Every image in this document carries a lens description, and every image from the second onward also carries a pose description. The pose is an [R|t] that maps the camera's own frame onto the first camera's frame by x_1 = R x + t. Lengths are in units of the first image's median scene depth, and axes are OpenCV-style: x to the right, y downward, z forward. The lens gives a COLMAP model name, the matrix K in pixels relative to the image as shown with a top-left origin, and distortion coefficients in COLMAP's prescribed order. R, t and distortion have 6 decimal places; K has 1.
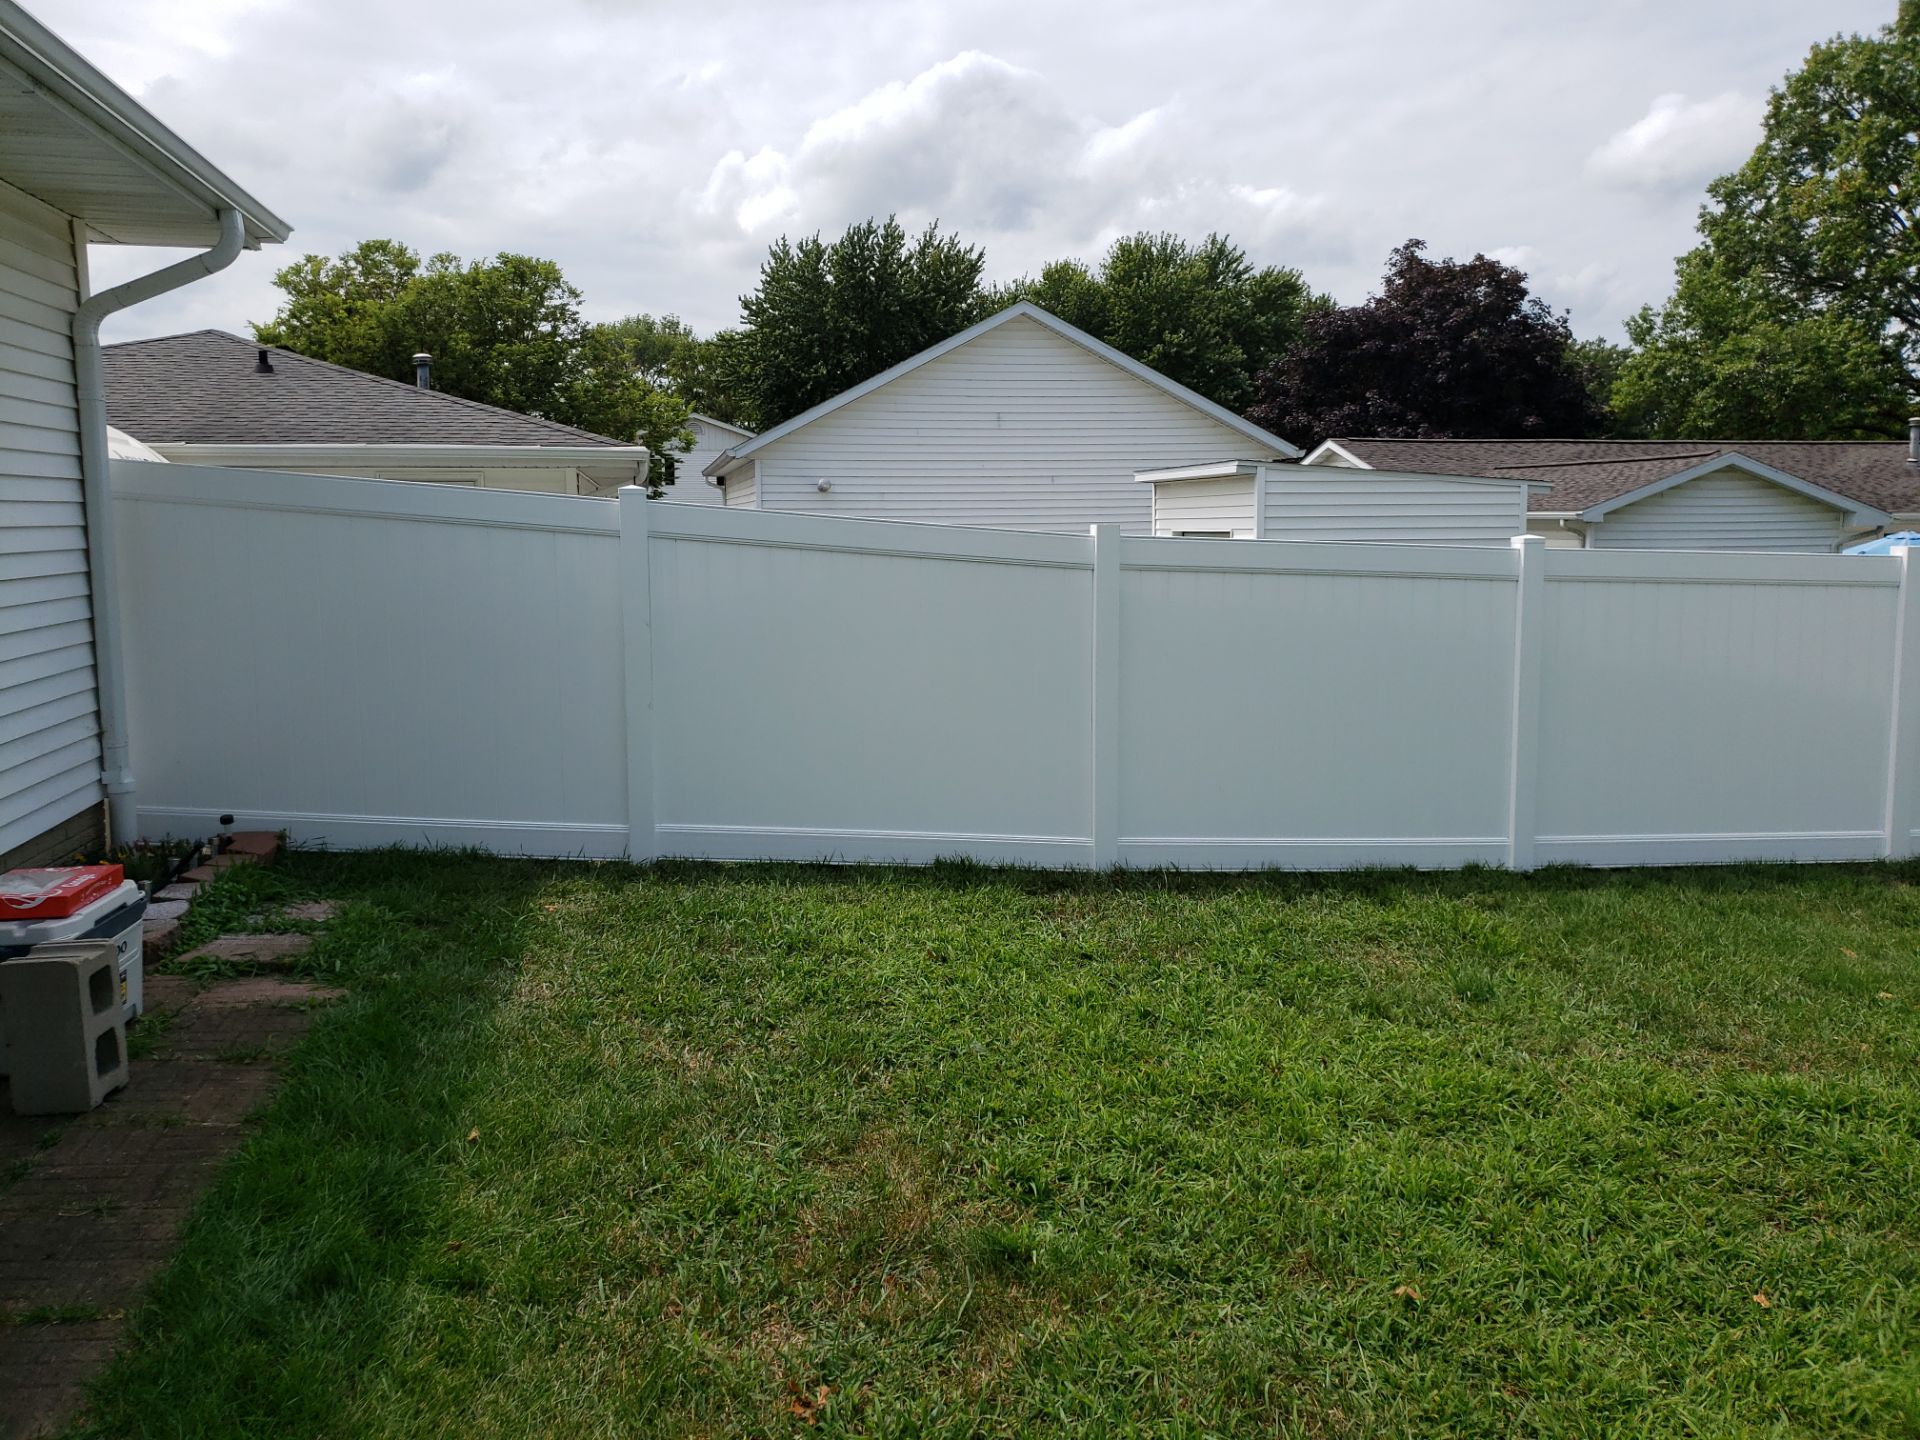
lens RADIAL K [[1547.1, 0, 903.8], [0, 1547.1, 719.7], [0, 0, 1]] dist [0.001179, 0.030743]
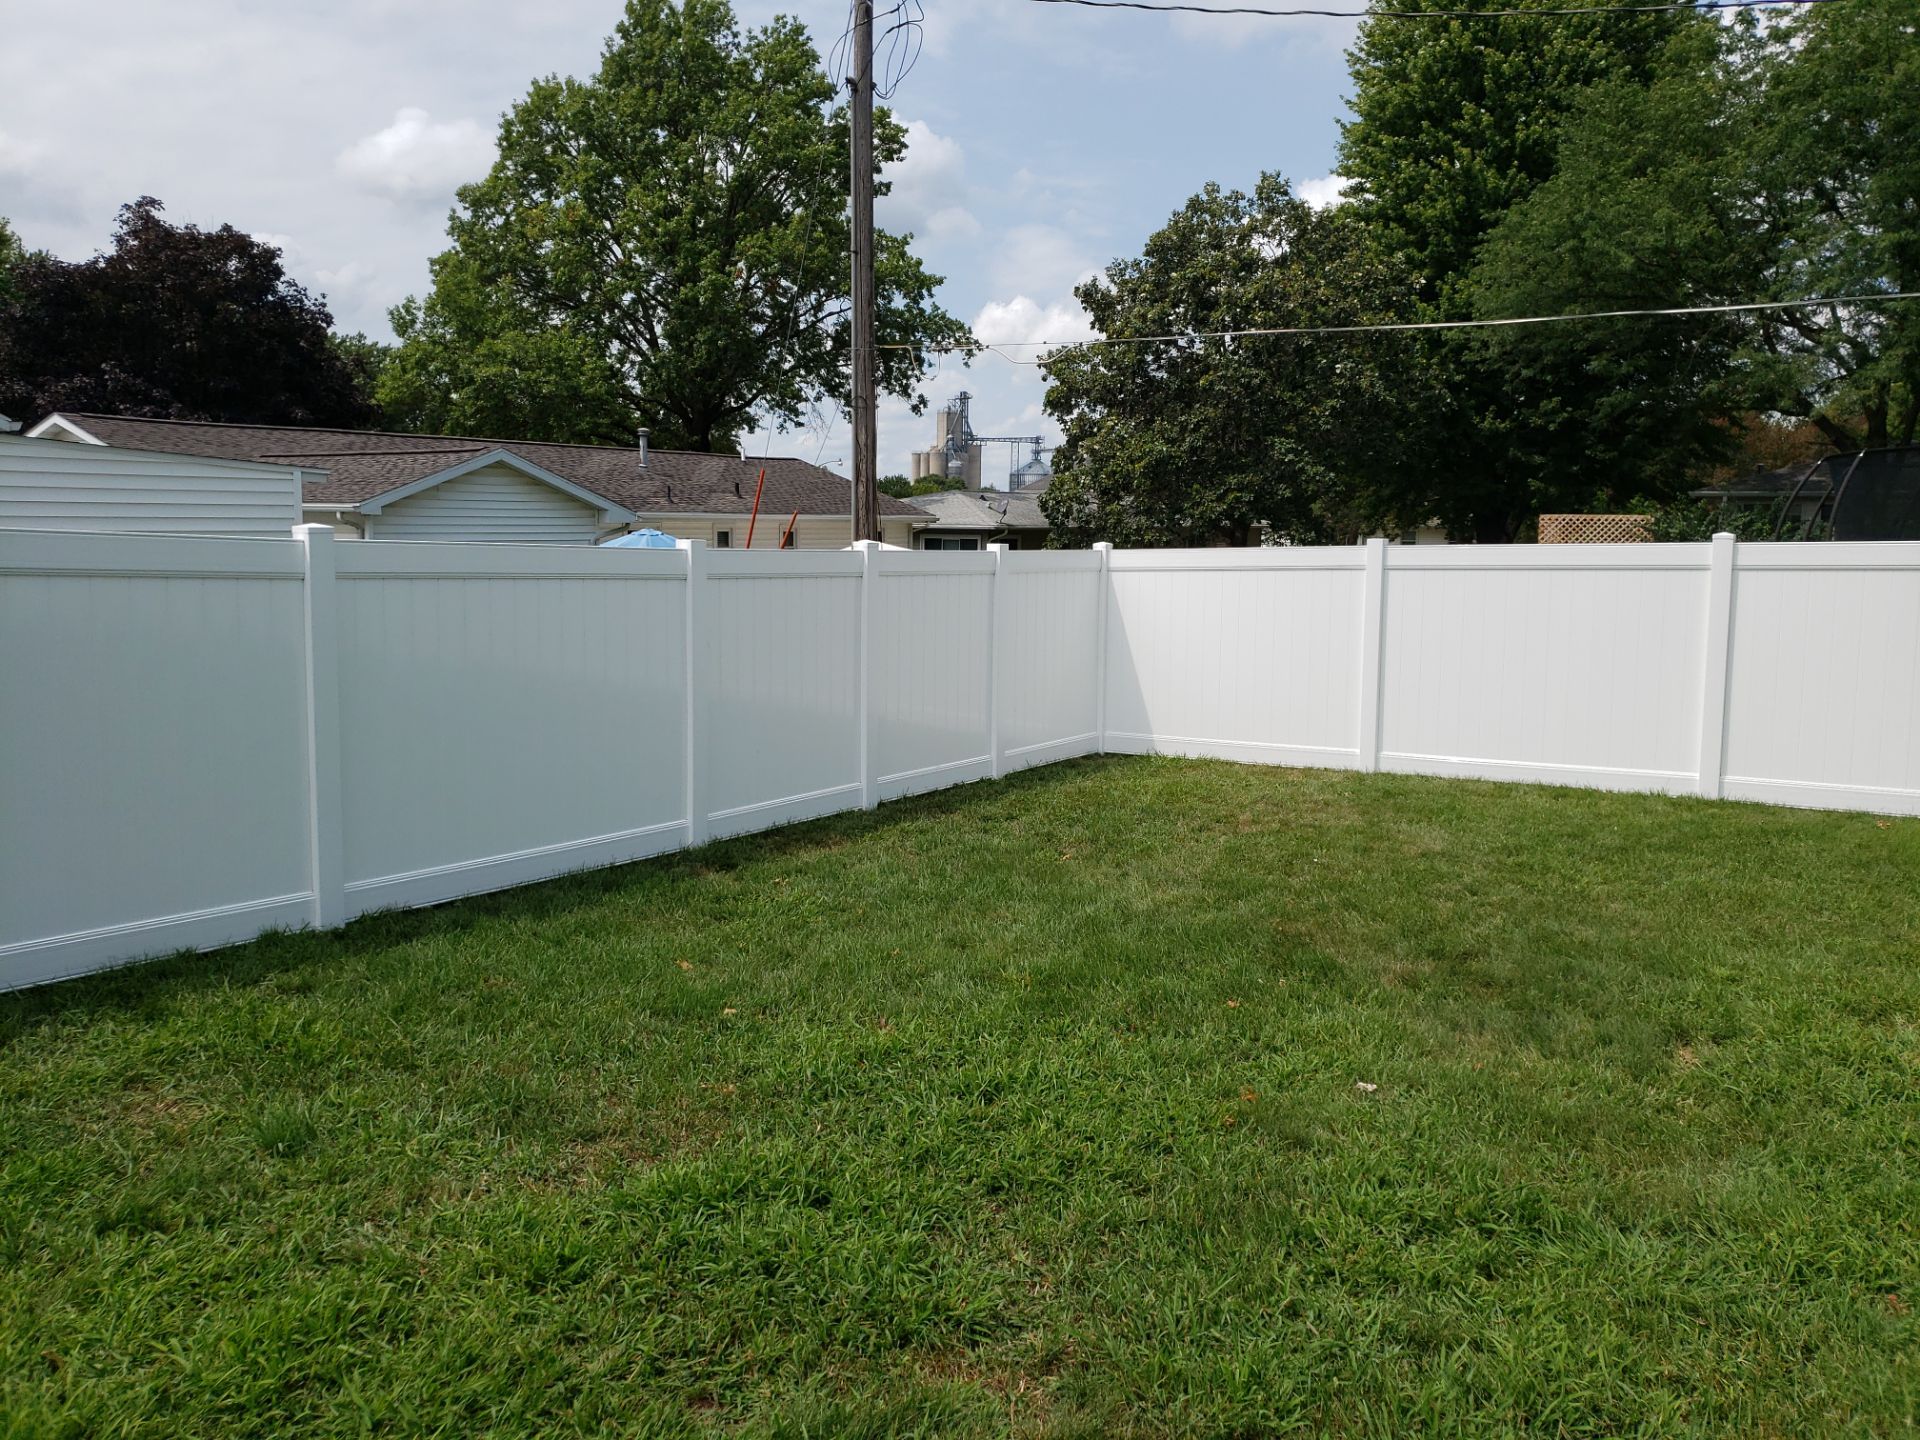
lens RADIAL K [[1488.4, 0, 961.3], [0, 1488.4, 627.0], [0, 0, 1]] dist [0.002923, 0.004994]
pose [[0.697061, -0.040734, 0.715853, 0.034998], [0.079800, 0.996590, -0.020996, -0.009405], [-0.712557, 0.071761, 0.697935, 0.096314]]
